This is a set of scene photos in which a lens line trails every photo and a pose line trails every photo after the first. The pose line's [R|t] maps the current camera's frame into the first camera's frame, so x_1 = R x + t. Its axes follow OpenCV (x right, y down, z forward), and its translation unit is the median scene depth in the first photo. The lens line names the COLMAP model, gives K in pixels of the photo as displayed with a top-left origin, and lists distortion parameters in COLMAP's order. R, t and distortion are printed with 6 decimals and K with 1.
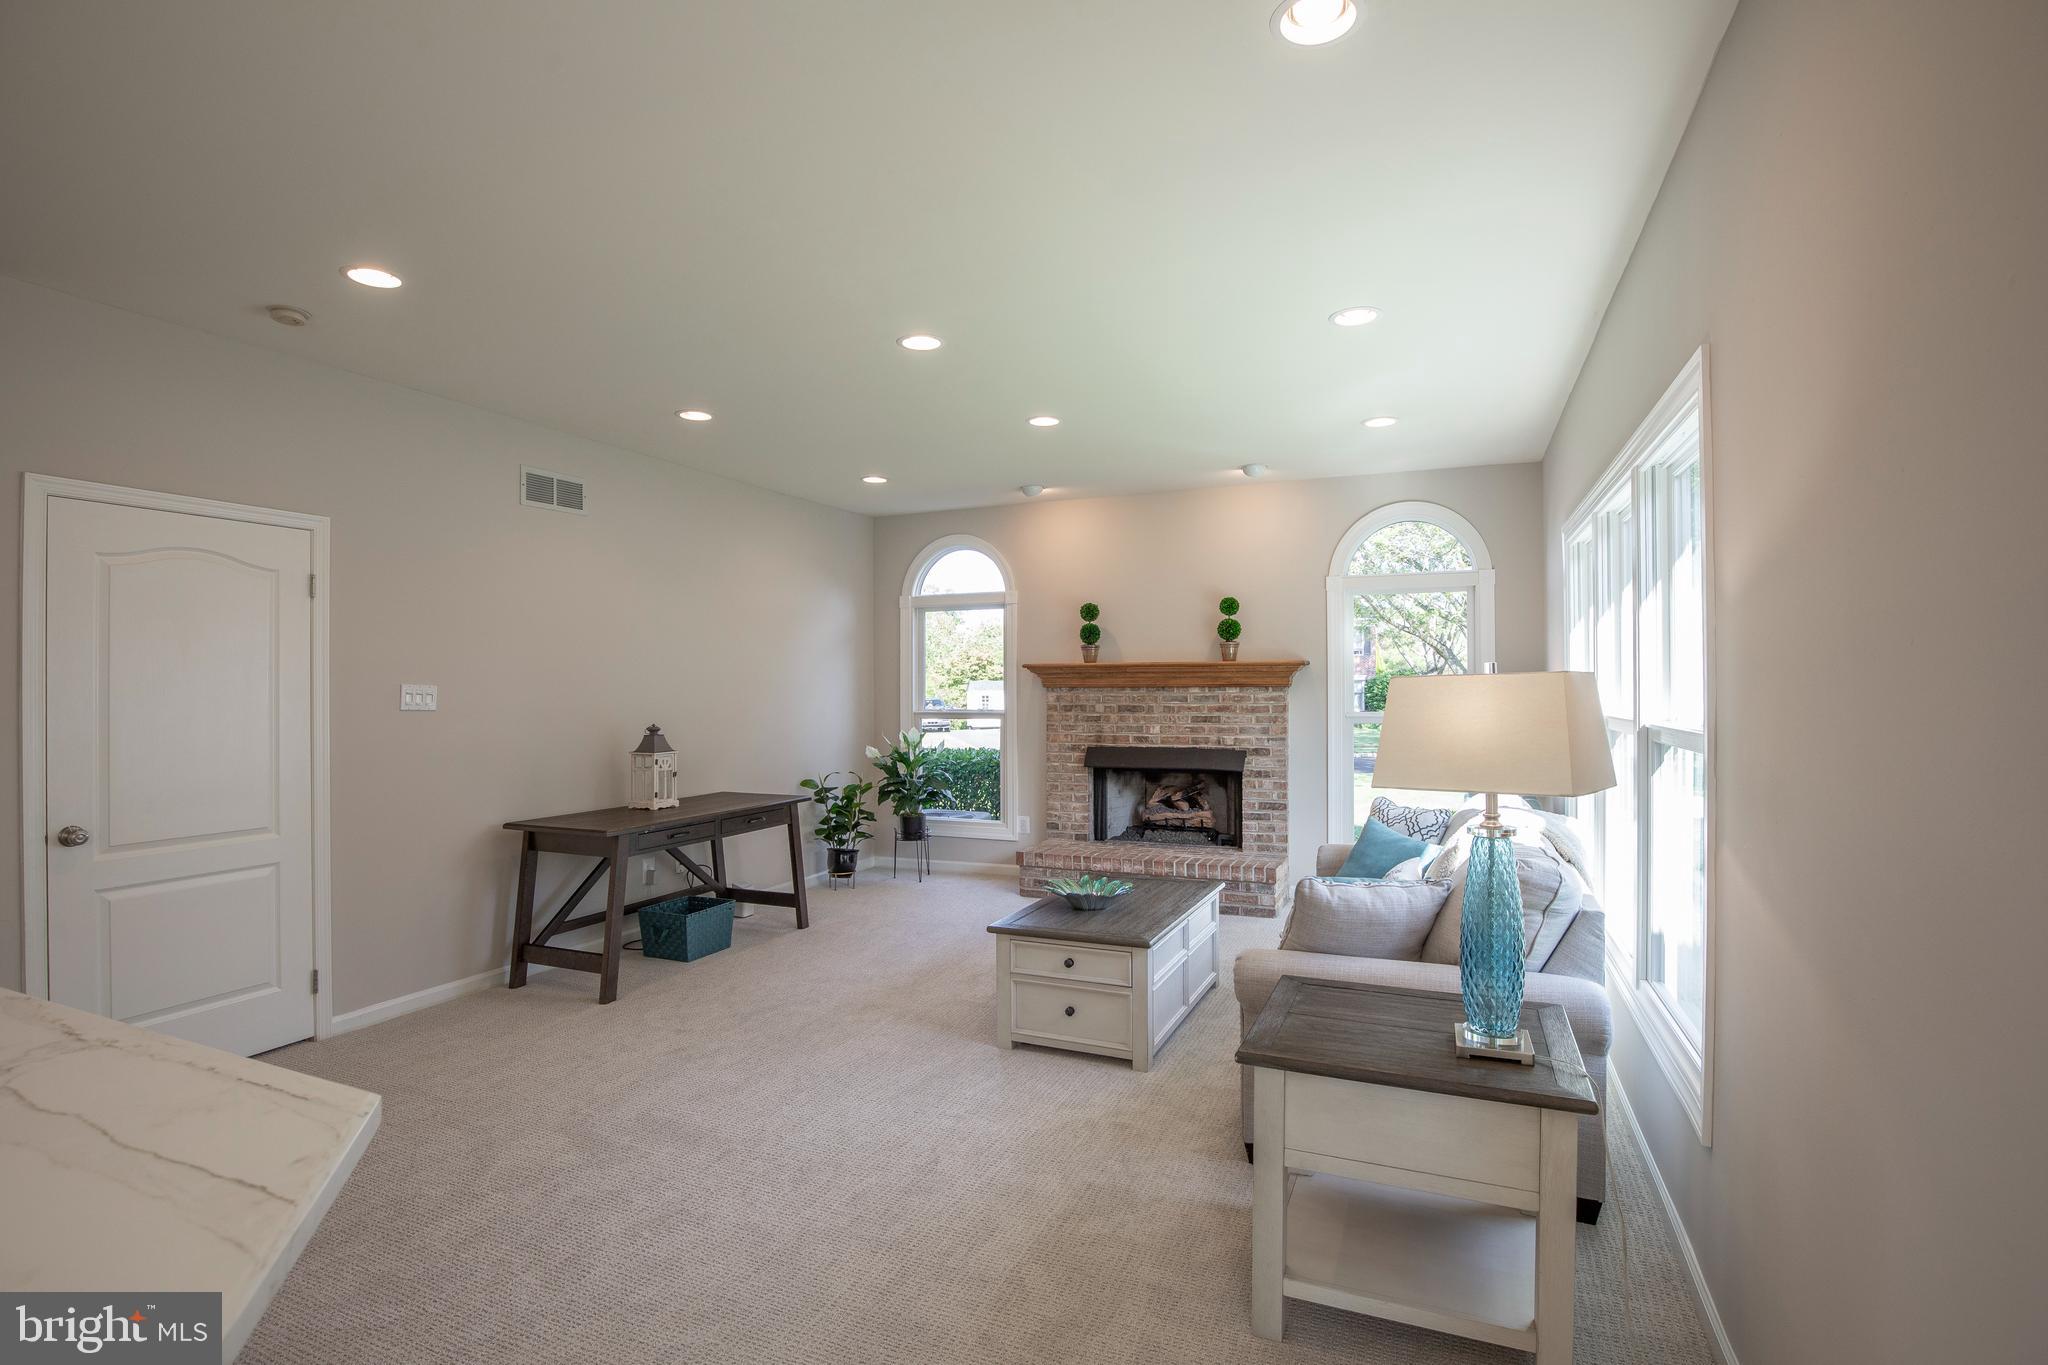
lens RADIAL K [[951.4, 0, 1017.0], [0, 951.4, 683.0], [0, 0, 1]] dist [-0.034767, 0.004374]
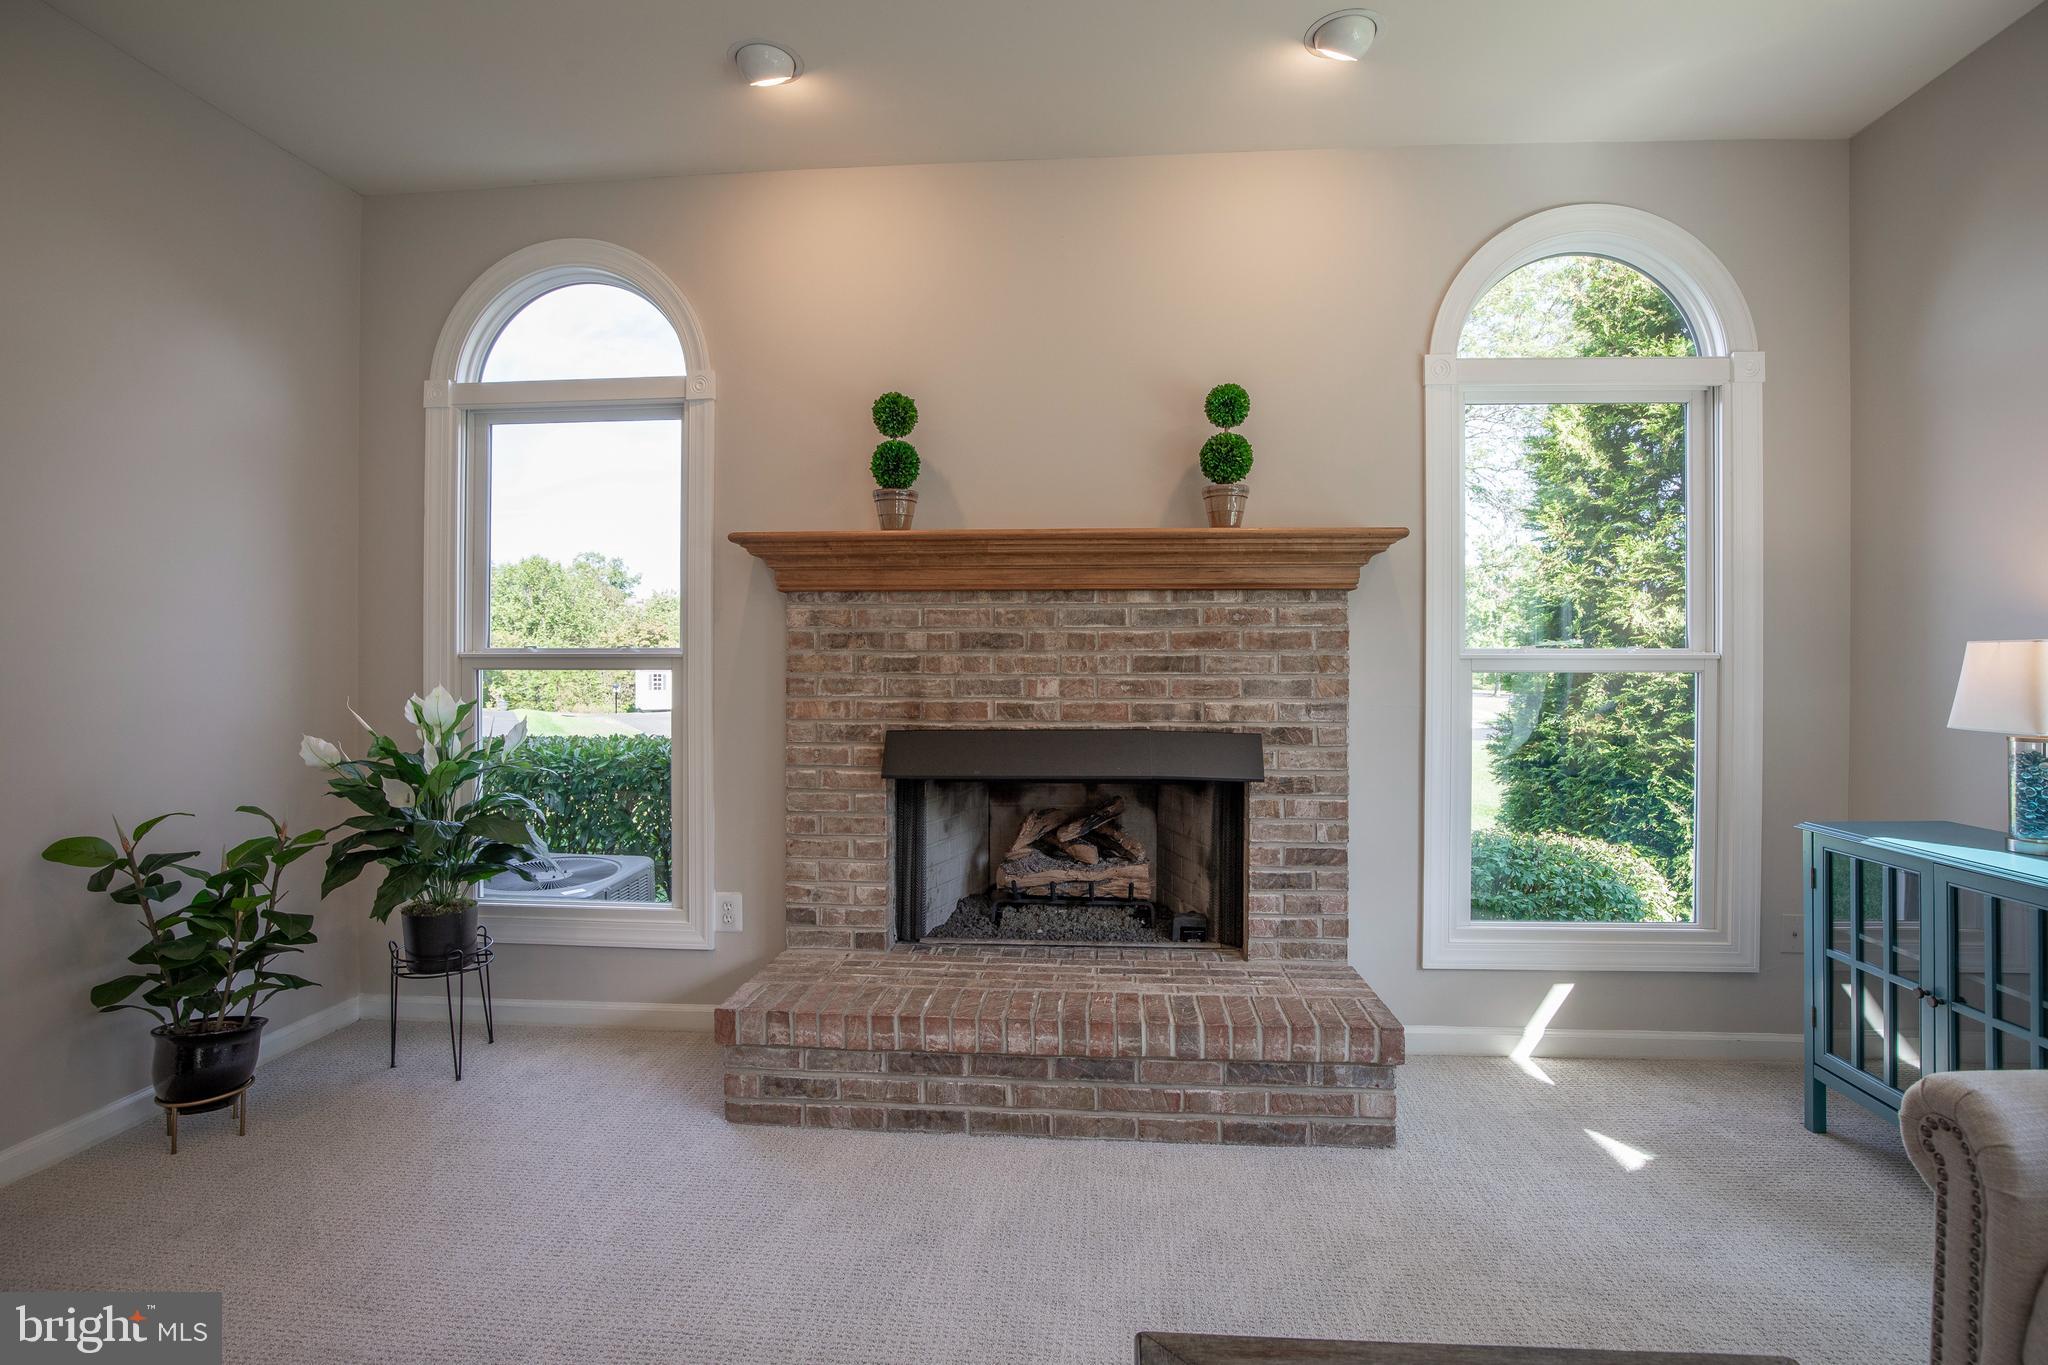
lens RADIAL K [[951.4, 0, 1016.3], [0, 951.4, 671.3], [0, 0, 1]] dist [-0.034767, 0.004374]
pose [[0.946653, 0.004989, 0.322217, -0.008796], [-0.007263, 0.999956, 0.005855, 0.037914], [-0.322174, -0.007883, 0.946648, 0.580217]]
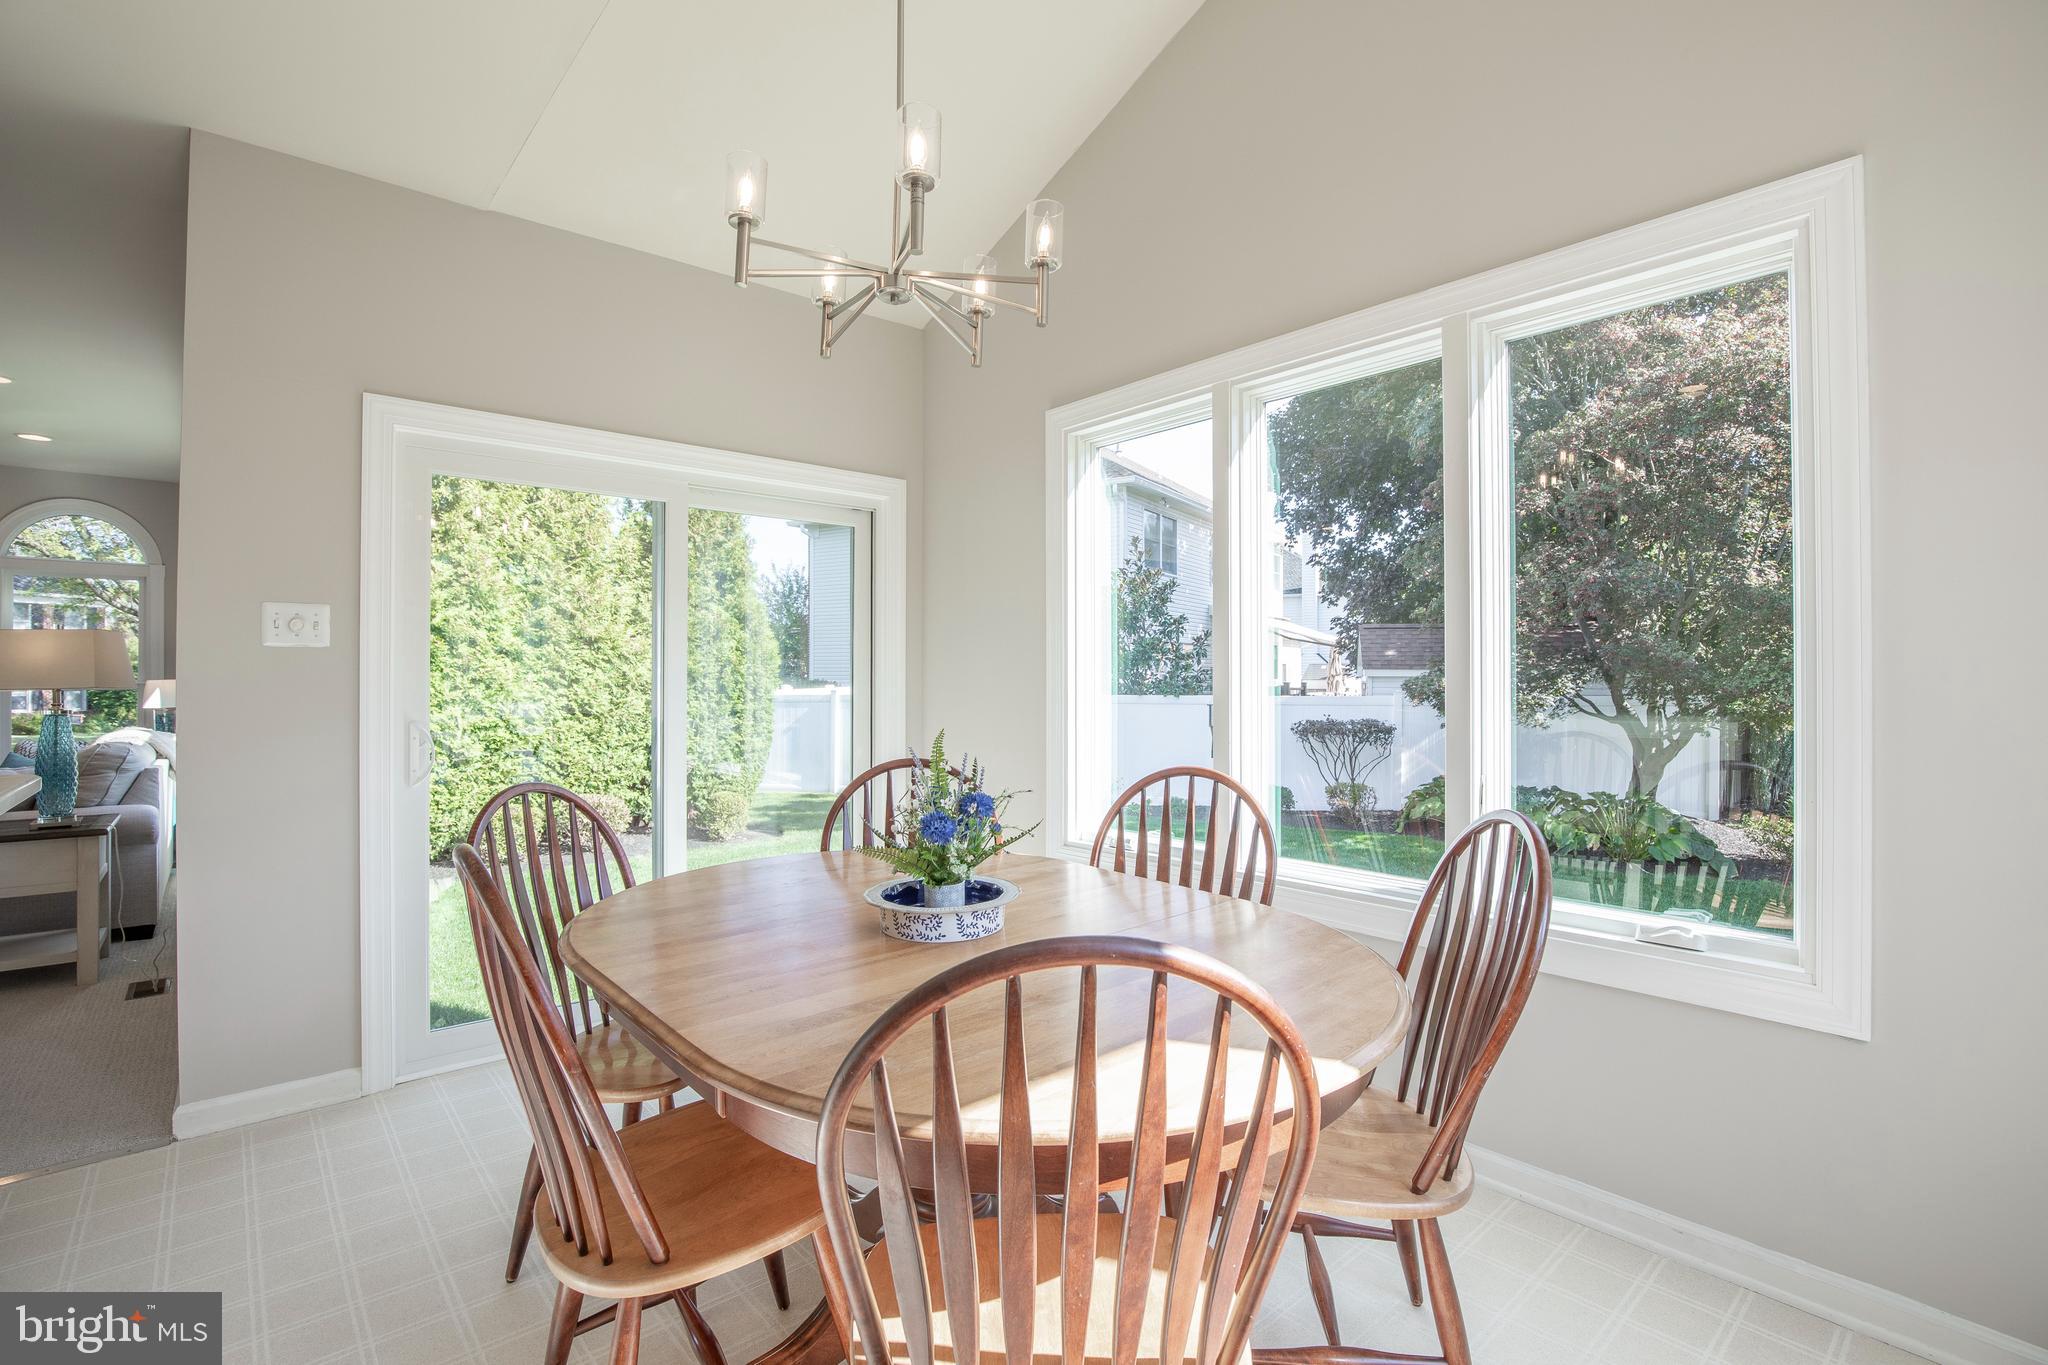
lens RADIAL K [[951.4, 0, 1027.1], [0, 951.4, 683.1], [0, 0, 1]] dist [-0.034767, 0.004374]
pose [[0.417399, -0.000090, 0.908723, -0.119891], [-0.002759, 0.999995, 0.001366, 0.026672], [-0.908719, -0.003077, 0.417397, -0.499858]]
